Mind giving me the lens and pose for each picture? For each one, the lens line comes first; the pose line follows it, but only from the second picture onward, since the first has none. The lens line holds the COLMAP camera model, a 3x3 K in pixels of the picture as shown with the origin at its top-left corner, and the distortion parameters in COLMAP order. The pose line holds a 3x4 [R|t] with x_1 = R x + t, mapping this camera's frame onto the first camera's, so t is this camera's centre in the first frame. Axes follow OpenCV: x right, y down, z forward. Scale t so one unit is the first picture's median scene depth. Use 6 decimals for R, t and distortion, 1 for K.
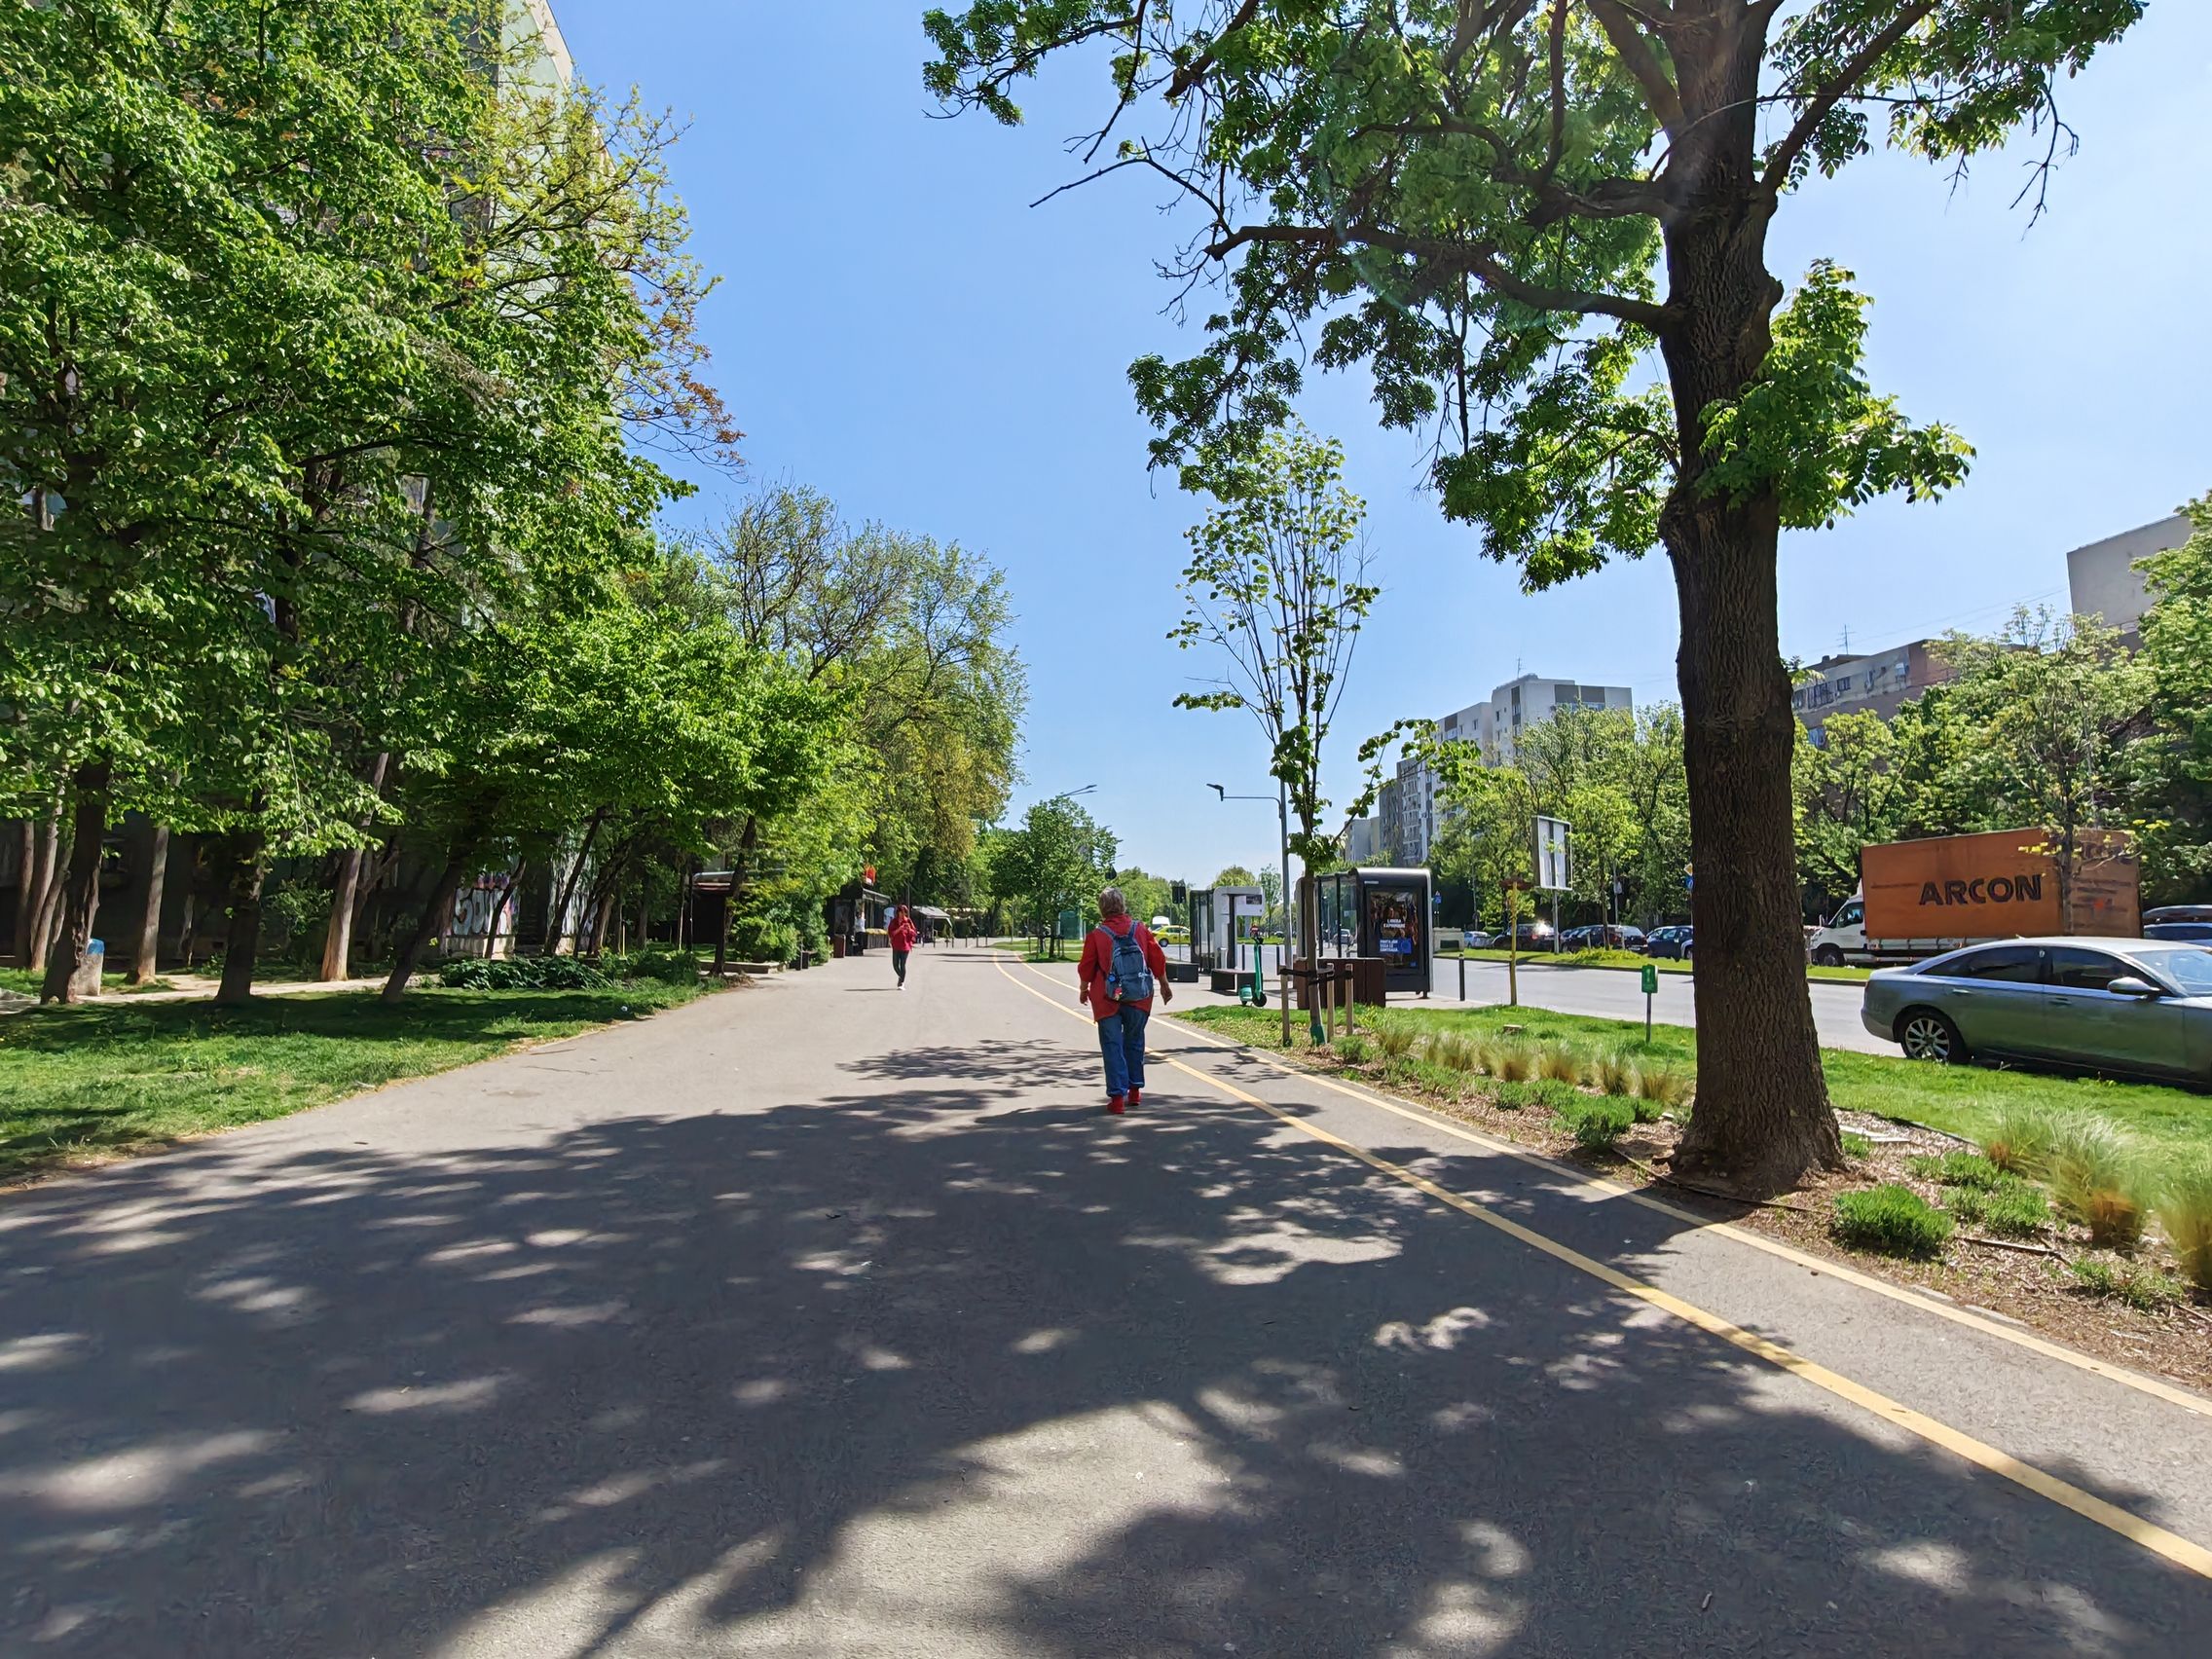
lens RADIAL K [[1030.5, 0, 1099.2], [0, 1030.5, 820.6], [0, 0, 1]] dist [0.058342, 0.000111]
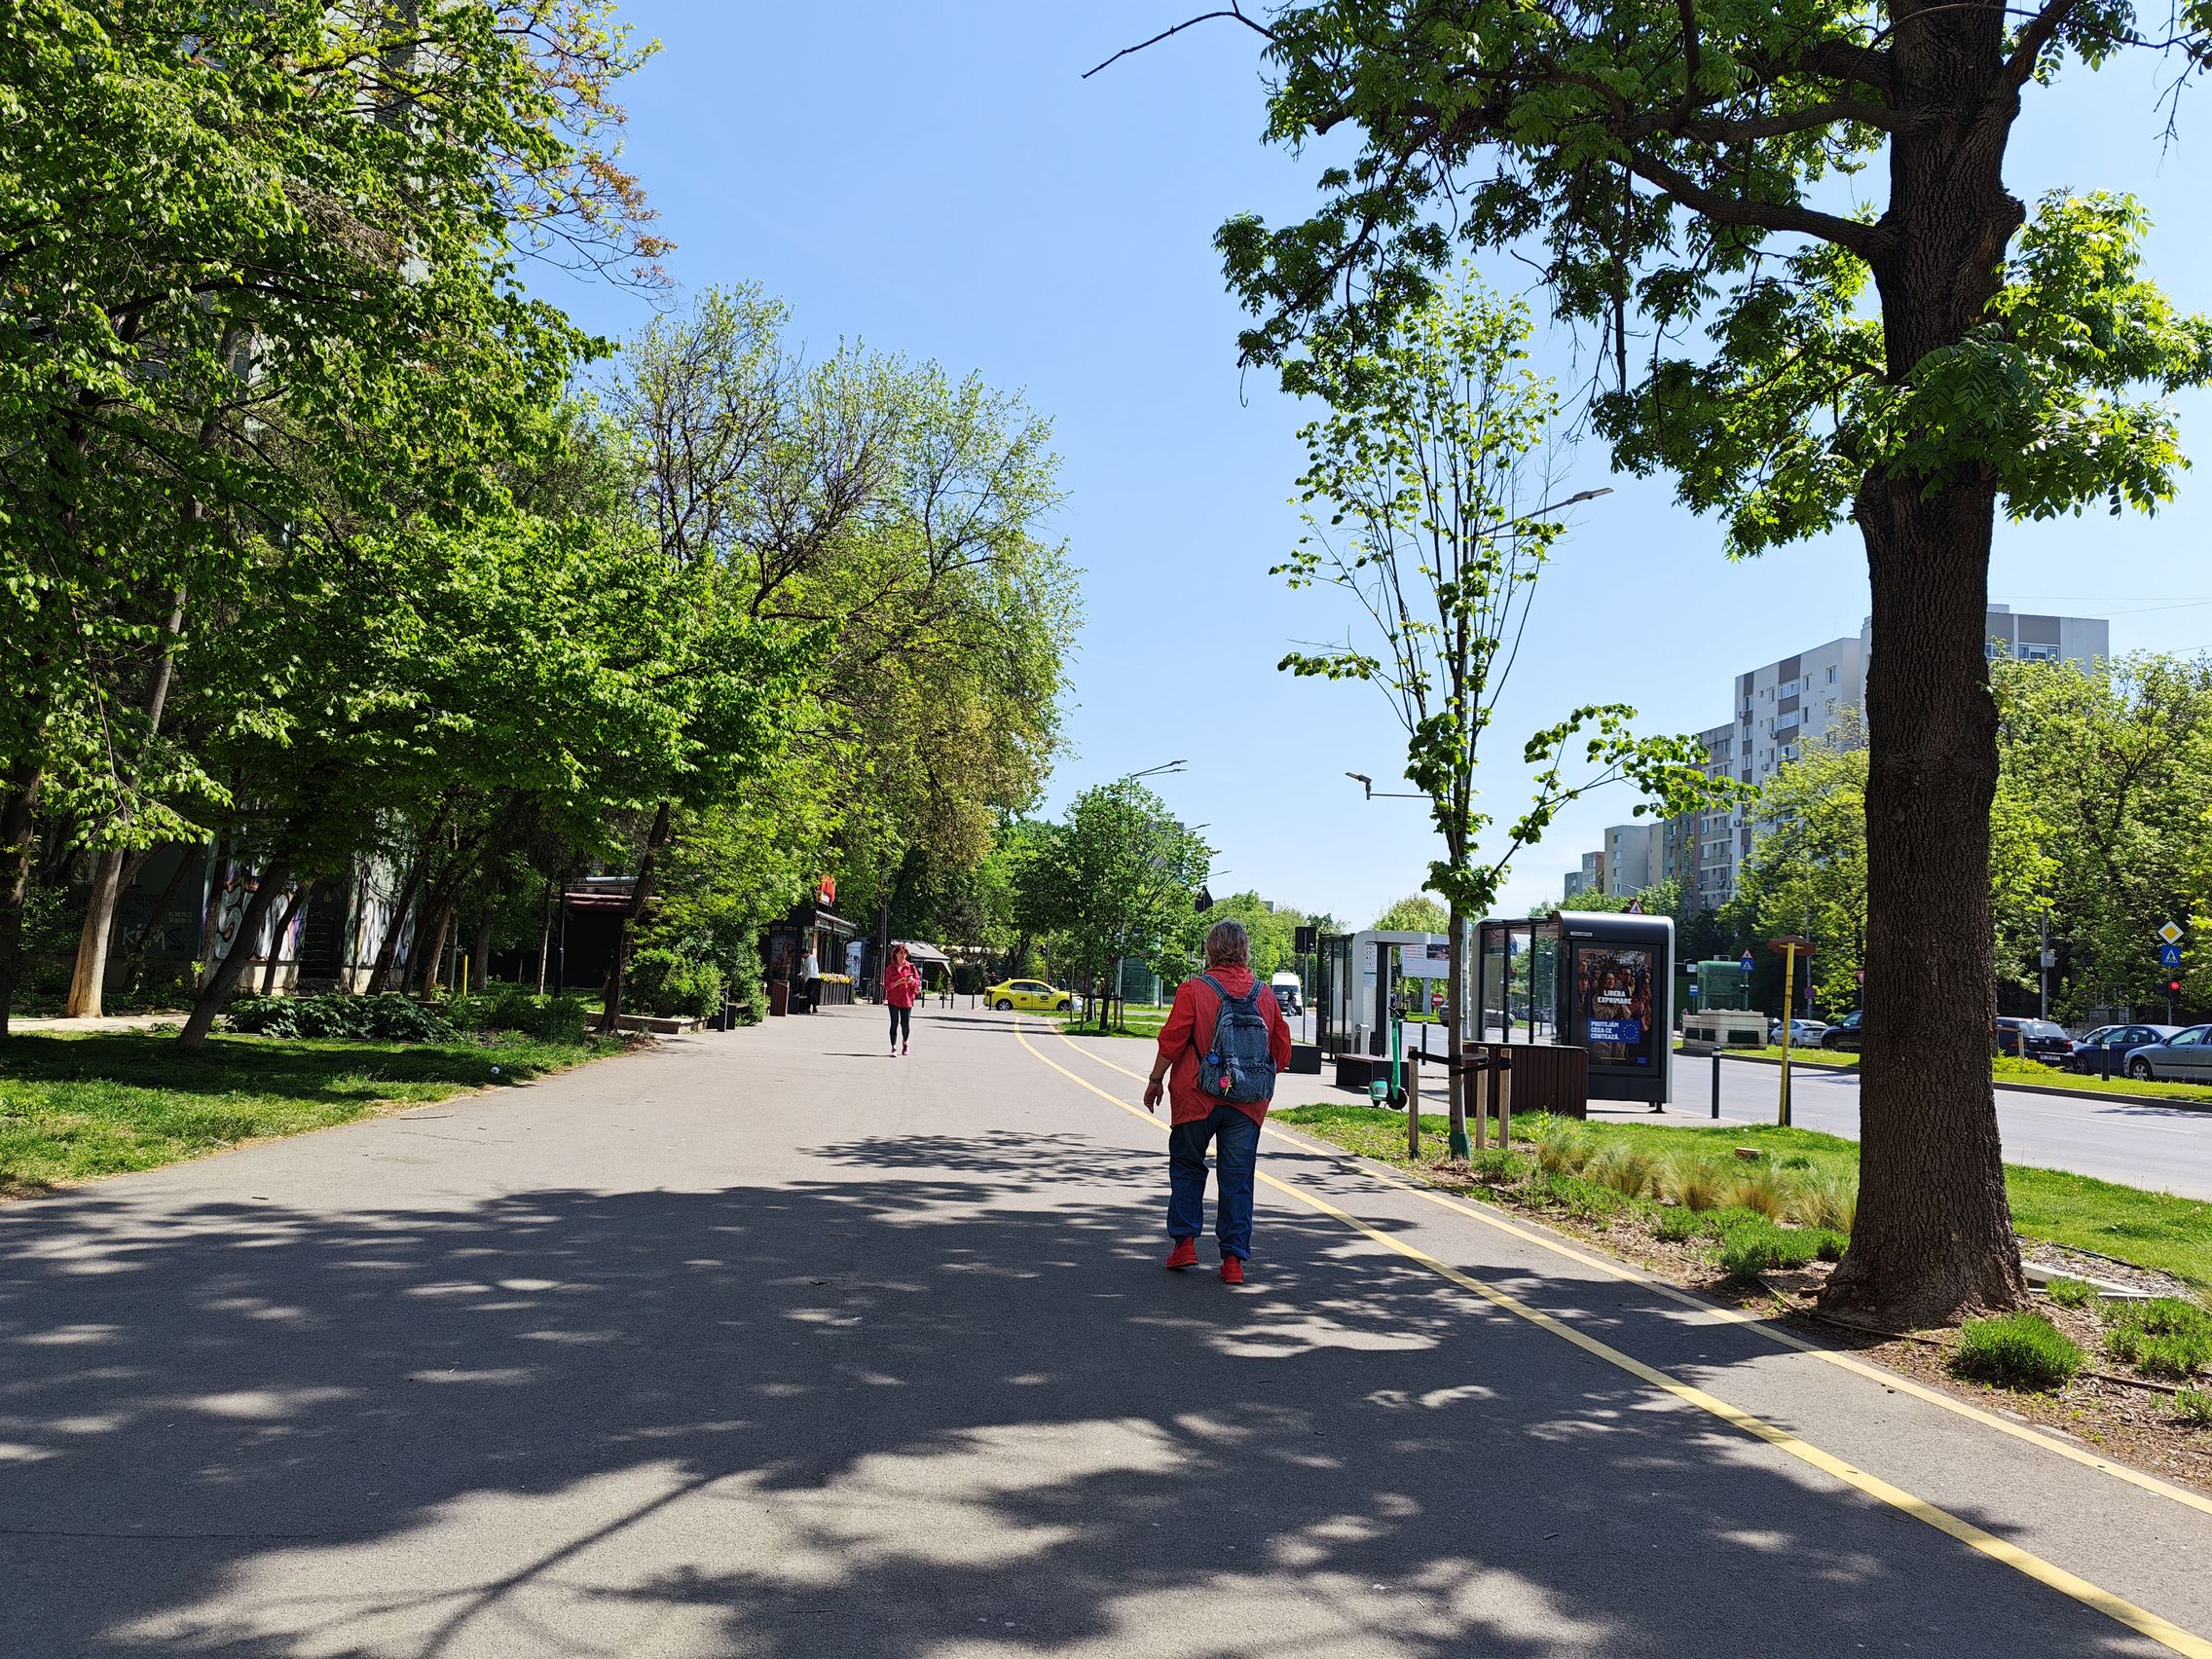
lens RADIAL K [[1748.3, 0, 1106.0], [0, 1748.3, 829.5], [0, 0, 1]] dist [0.135934, -0.001692]
pose [[0.997845, 0.035192, -0.055383, 0.028400], [-0.034408, 0.999295, 0.015044, -0.020088], [0.055873, -0.013105, 0.998352, -0.218184]]
